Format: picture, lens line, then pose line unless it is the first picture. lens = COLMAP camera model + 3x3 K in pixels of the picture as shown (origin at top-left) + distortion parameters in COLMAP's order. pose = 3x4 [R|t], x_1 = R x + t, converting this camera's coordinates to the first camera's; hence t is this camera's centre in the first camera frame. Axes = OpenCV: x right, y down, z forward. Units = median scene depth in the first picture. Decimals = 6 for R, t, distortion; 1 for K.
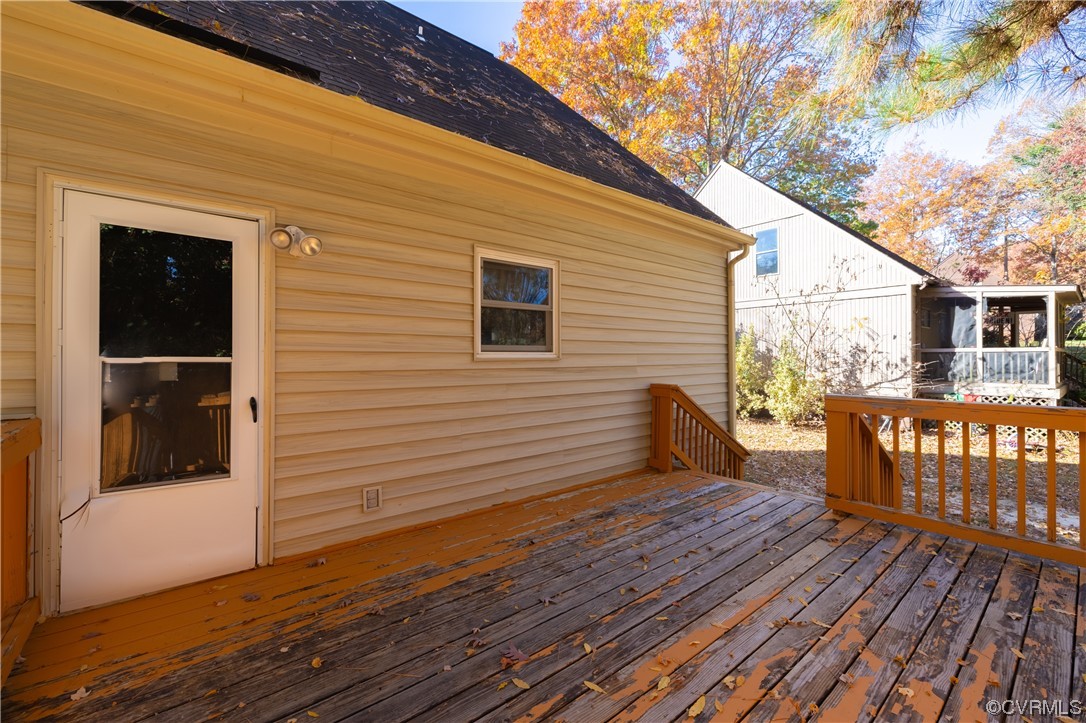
lens RADIAL K [[468.7, 0, 538.5], [0, 468.7, 359.2], [0, 0, 1]] dist [0.016817, 0.000296]
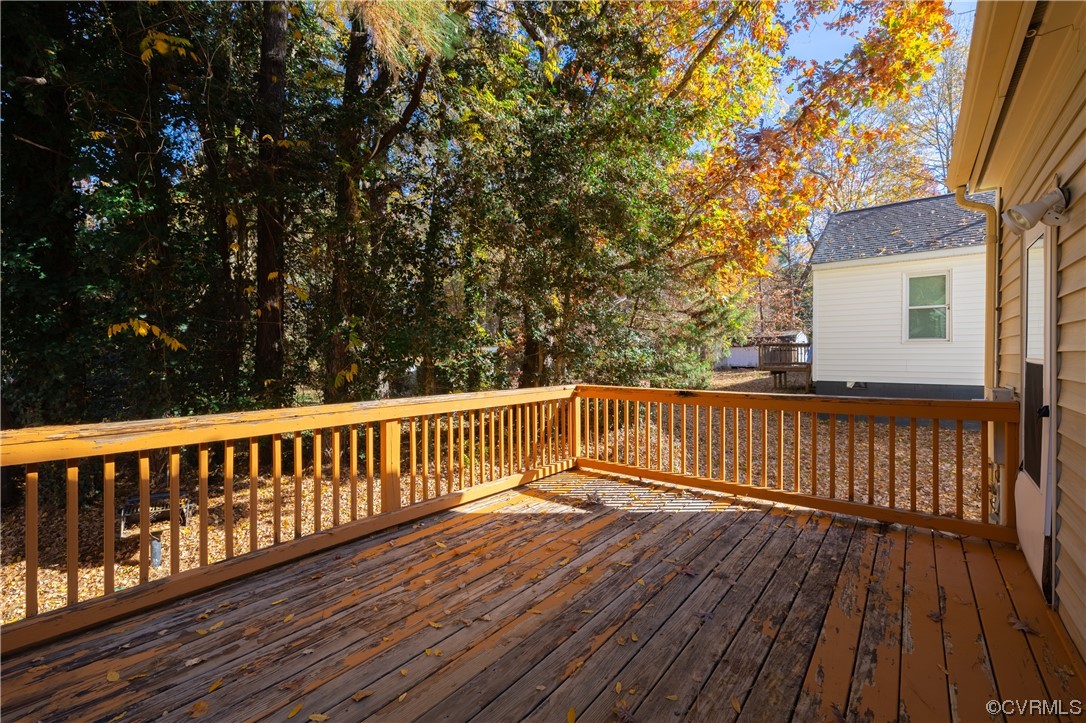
lens RADIAL K [[468.7, 0, 542.0], [0, 468.7, 359.8], [0, 0, 1]] dist [0.016817, 0.000296]
pose [[-0.980167, 0.000773, -0.198171, 0.574344], [-0.001450, 0.999938, 0.011069, -0.015710], [0.198168, 0.011137, -0.980105, 2.021710]]
